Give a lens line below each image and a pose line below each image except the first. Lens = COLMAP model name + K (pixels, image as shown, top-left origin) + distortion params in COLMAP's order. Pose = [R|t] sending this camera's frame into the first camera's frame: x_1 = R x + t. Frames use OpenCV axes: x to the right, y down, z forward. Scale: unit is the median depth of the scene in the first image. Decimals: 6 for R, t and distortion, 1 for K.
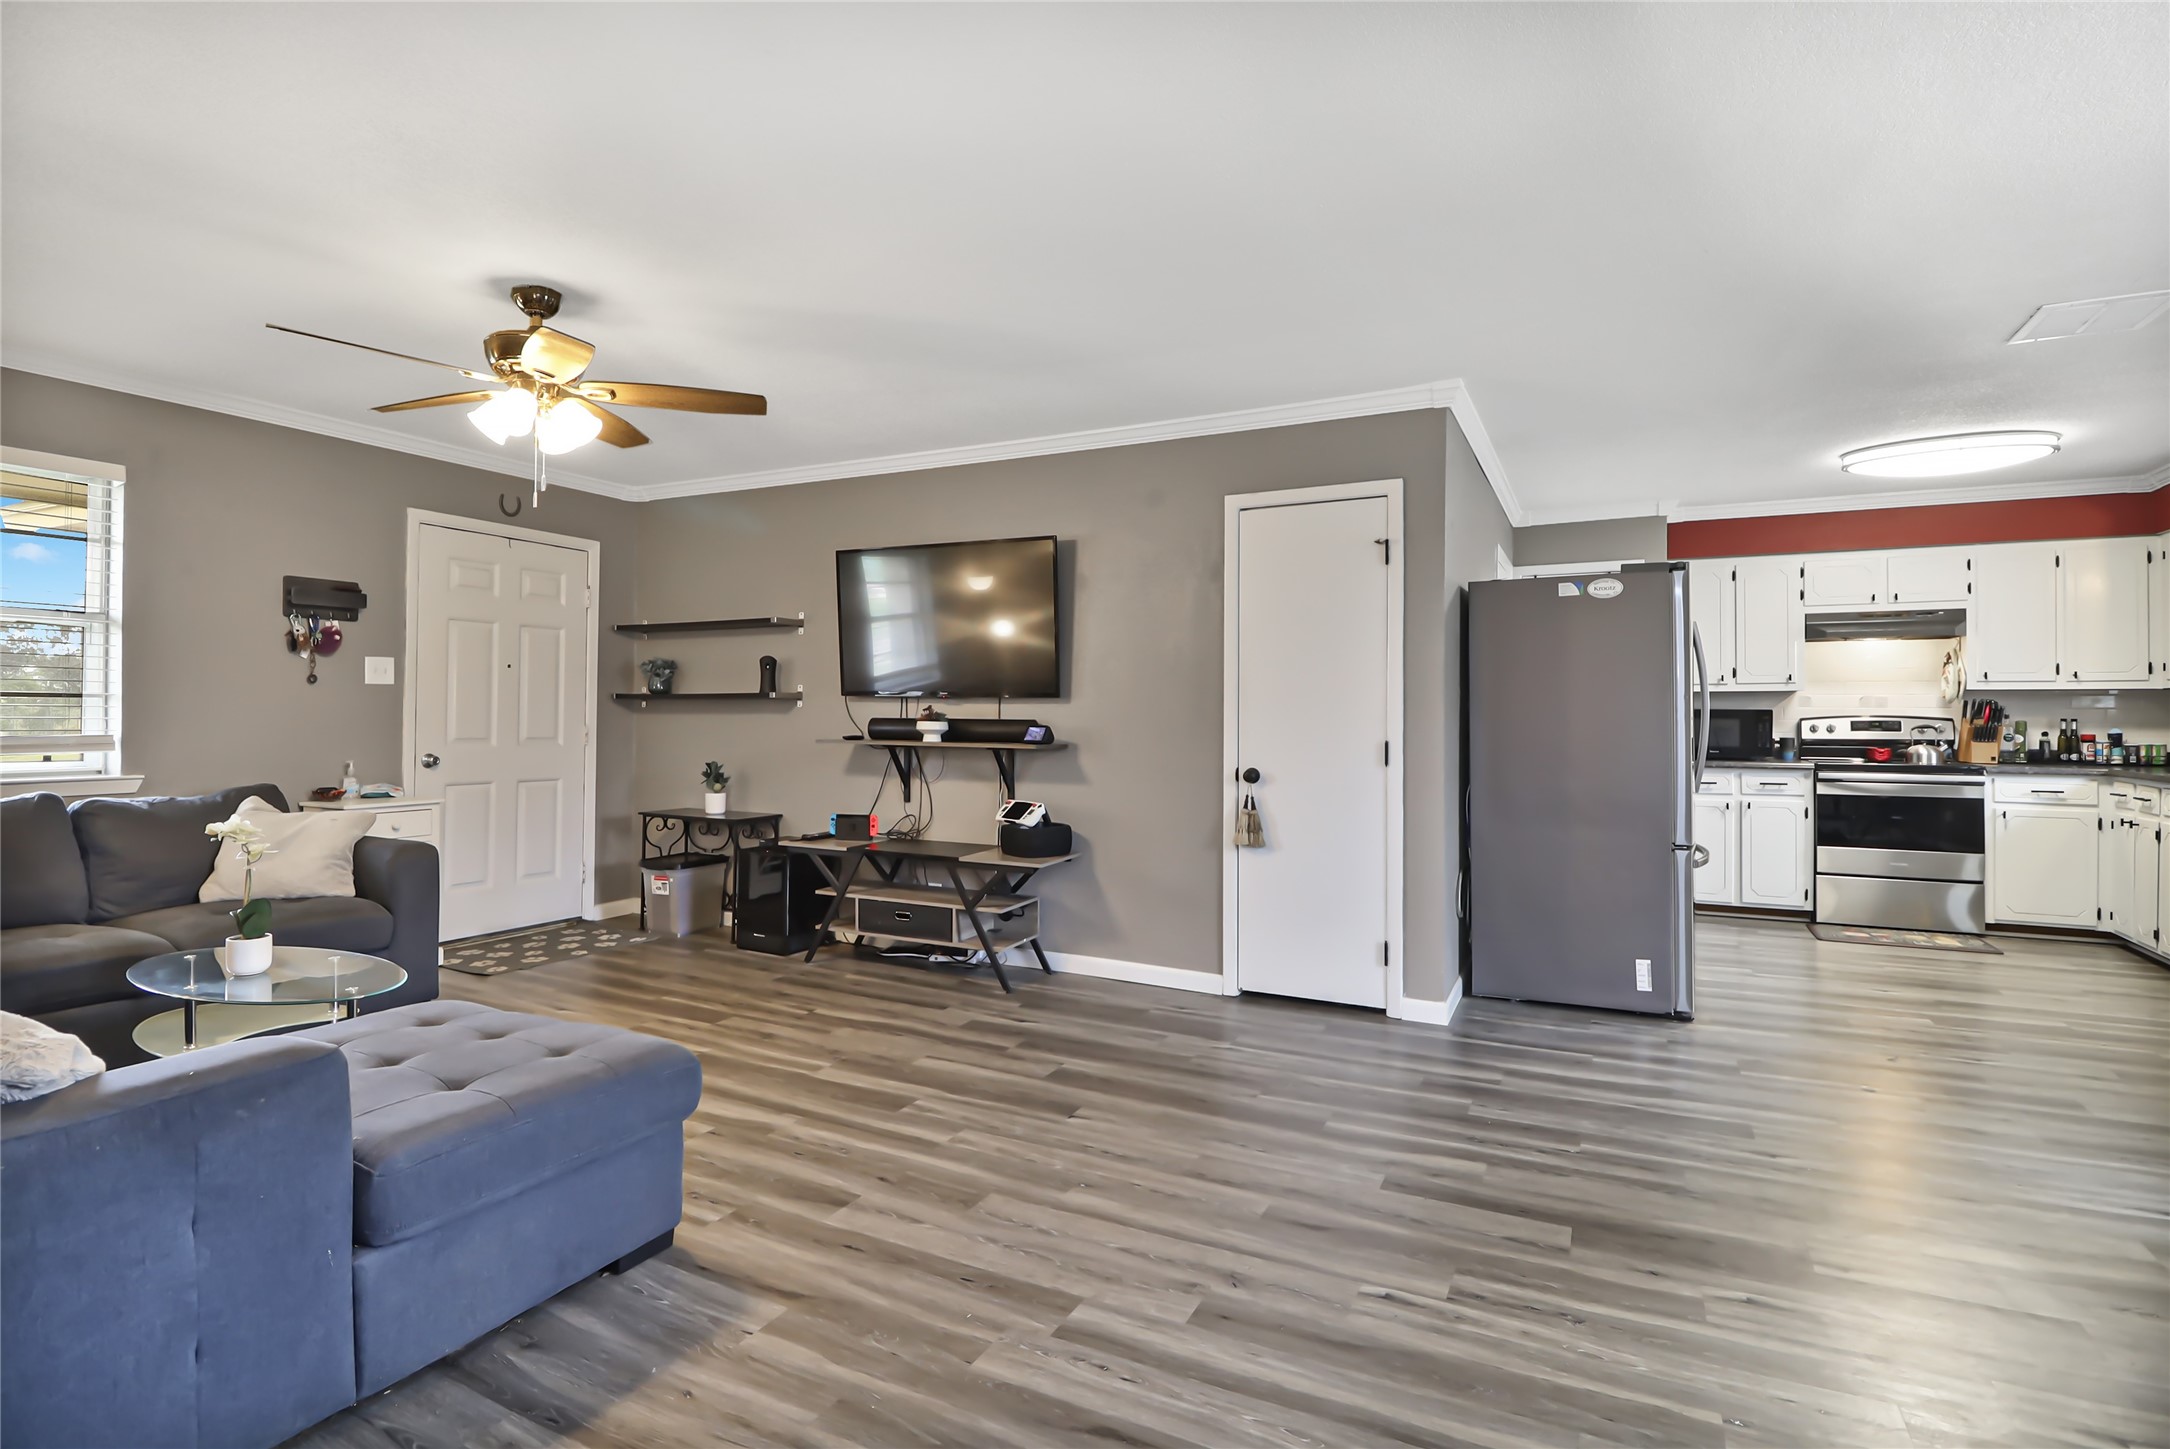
lens RADIAL K [[1034.9, 0, 1094.4], [0, 1034.9, 707.9], [0, 0, 1]] dist [-0.000143, -0.013421]
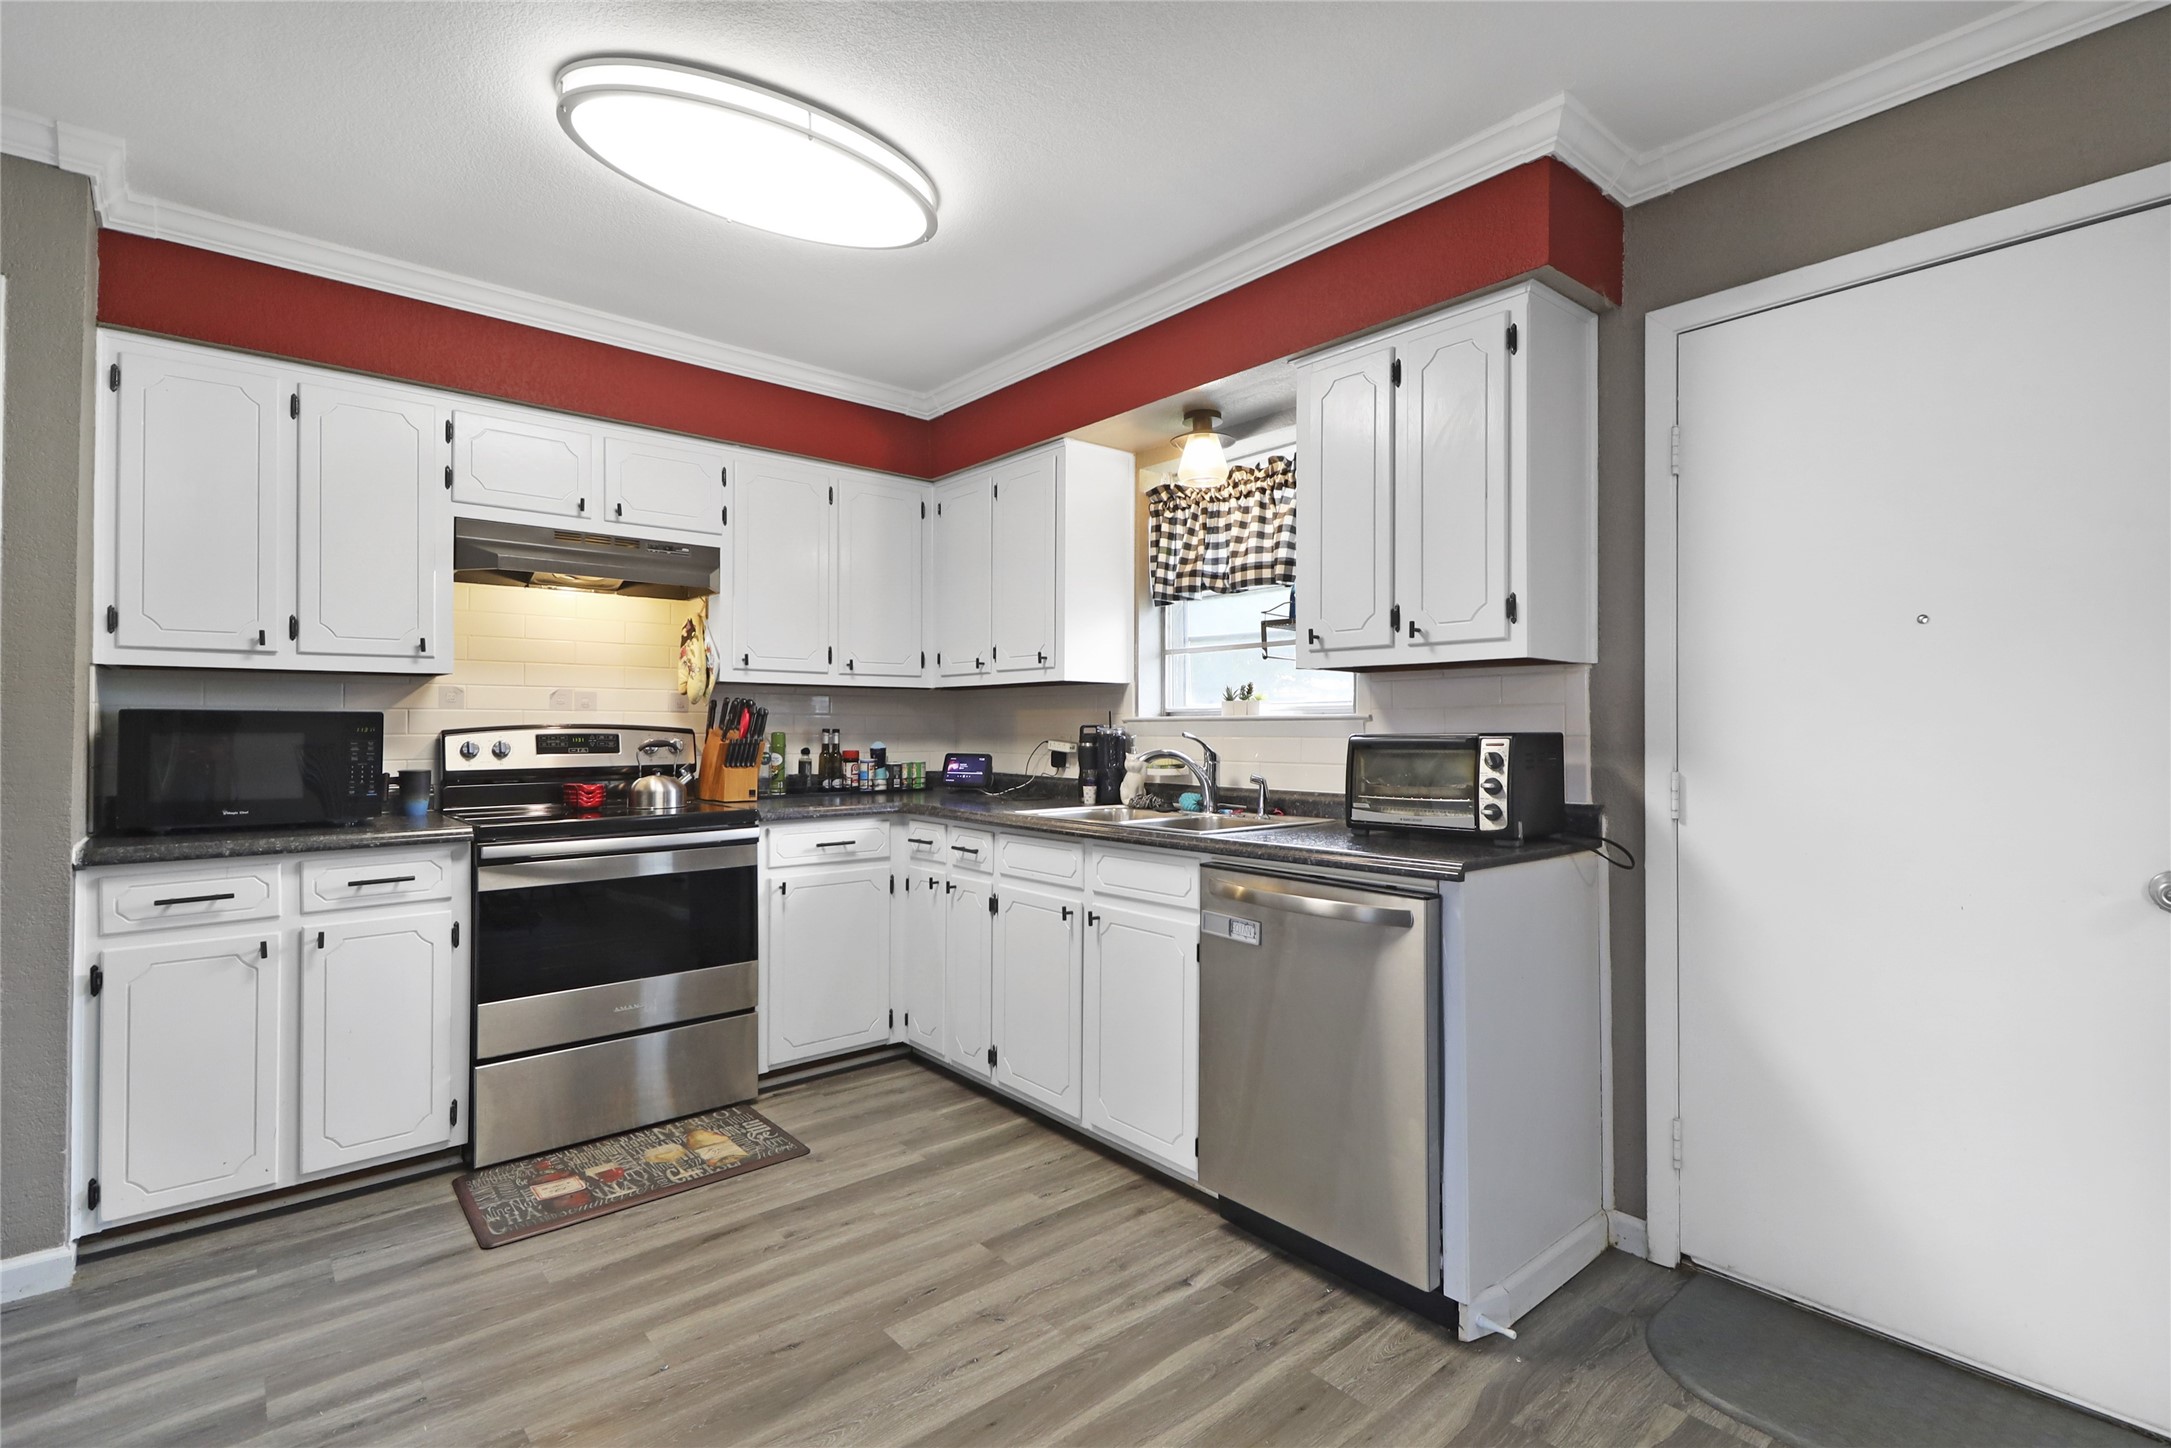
lens RADIAL K [[1008.7, 0, 1090.0], [0, 1008.7, 716.4], [0, 0, 1]] dist [0.030964, -0.010659]
pose [[0.385309, 0.005864, 0.922769, 0.380836], [-0.003914, 0.999981, -0.004720, 0.004577], [-0.922779, -0.001793, 0.385325, 0.567108]]
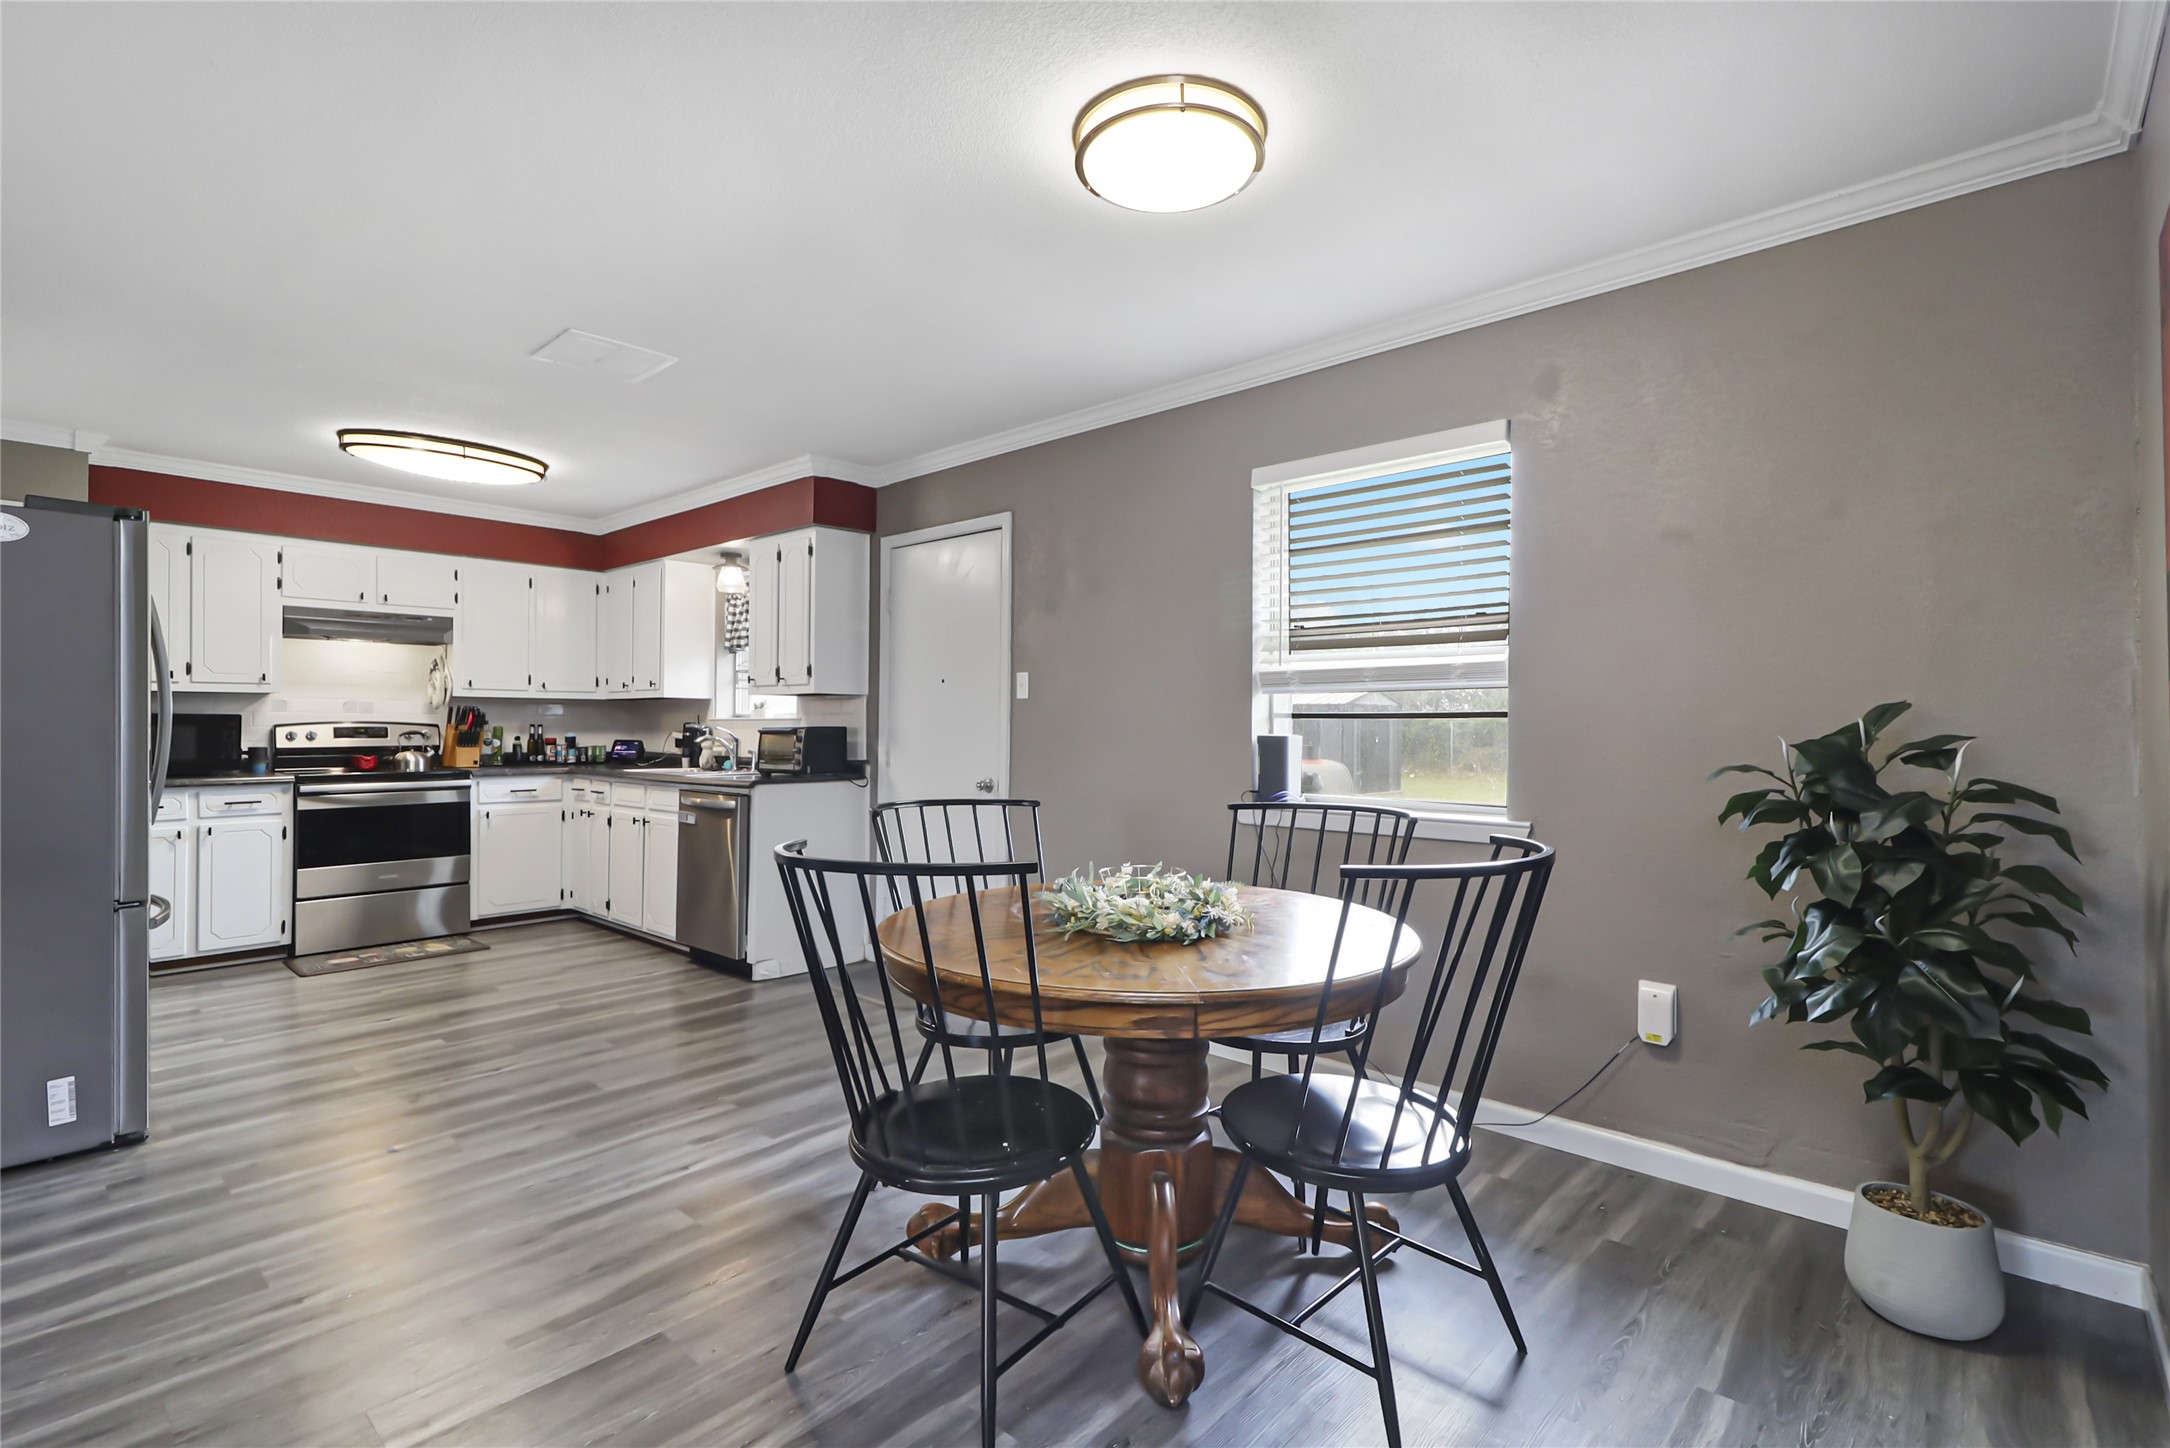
lens RADIAL K [[1008.2, 0, 1089.5], [0, 1008.2, 716.4], [0, 0, 1]] dist [0.030964, -0.010659]
pose [[0.270077, 0.004037, 0.962830, 0.039271], [-0.007458, 0.999970, -0.002101, -0.000276], [-0.962810, -0.006613, 0.270099, 0.110762]]
